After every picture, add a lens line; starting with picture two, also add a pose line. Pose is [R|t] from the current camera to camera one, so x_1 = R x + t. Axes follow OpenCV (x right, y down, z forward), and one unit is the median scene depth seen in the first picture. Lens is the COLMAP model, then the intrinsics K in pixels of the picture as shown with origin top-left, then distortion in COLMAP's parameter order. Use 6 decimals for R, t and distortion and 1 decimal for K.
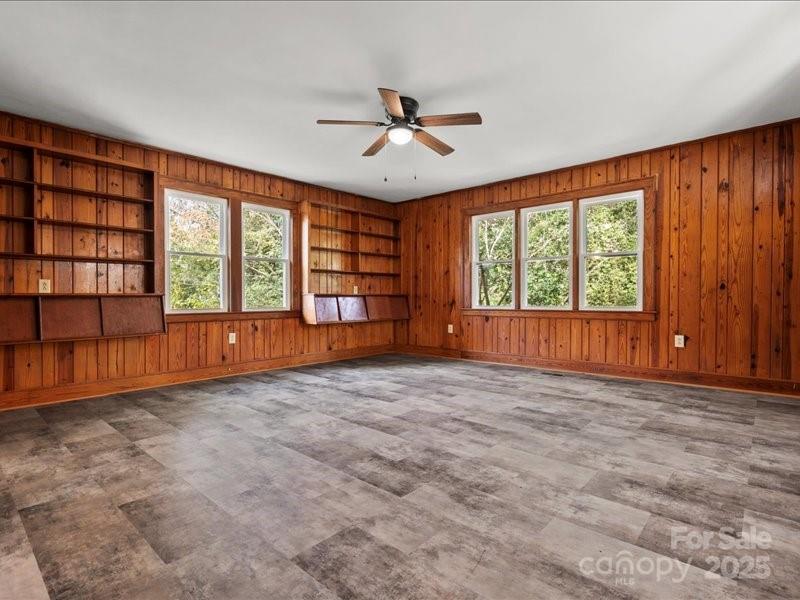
lens RADIAL K [[404.7, 0, 392.3], [0, 404.7, 303.3], [0, 0, 1]] dist [-0.002875, 0.000034]
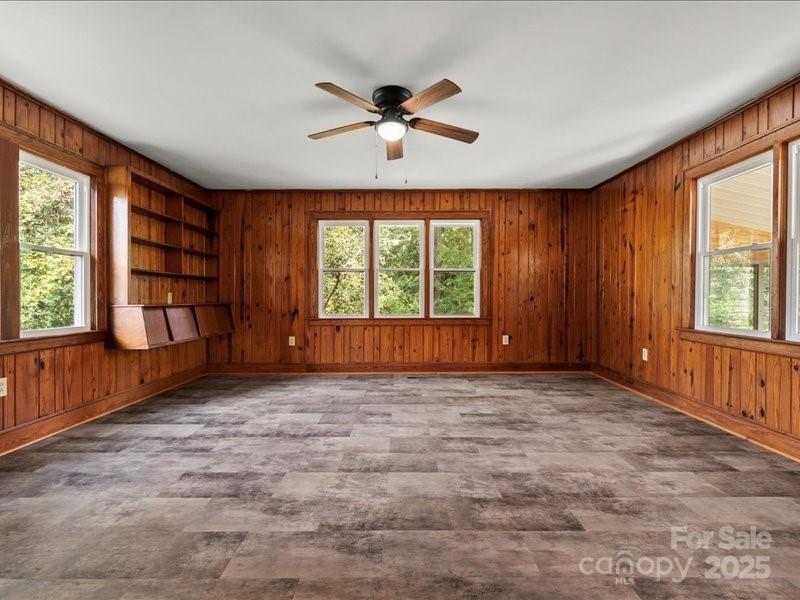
lens RADIAL K [[404.7, 0, 392.3], [0, 404.7, 303.3], [0, 0, 1]] dist [-0.002875, 0.000034]
pose [[0.747123, -0.009222, 0.664622, -0.374616], [0.010319, 0.999944, 0.002275, -0.027299], [-0.664606, 0.005158, 0.747176, 0.227916]]
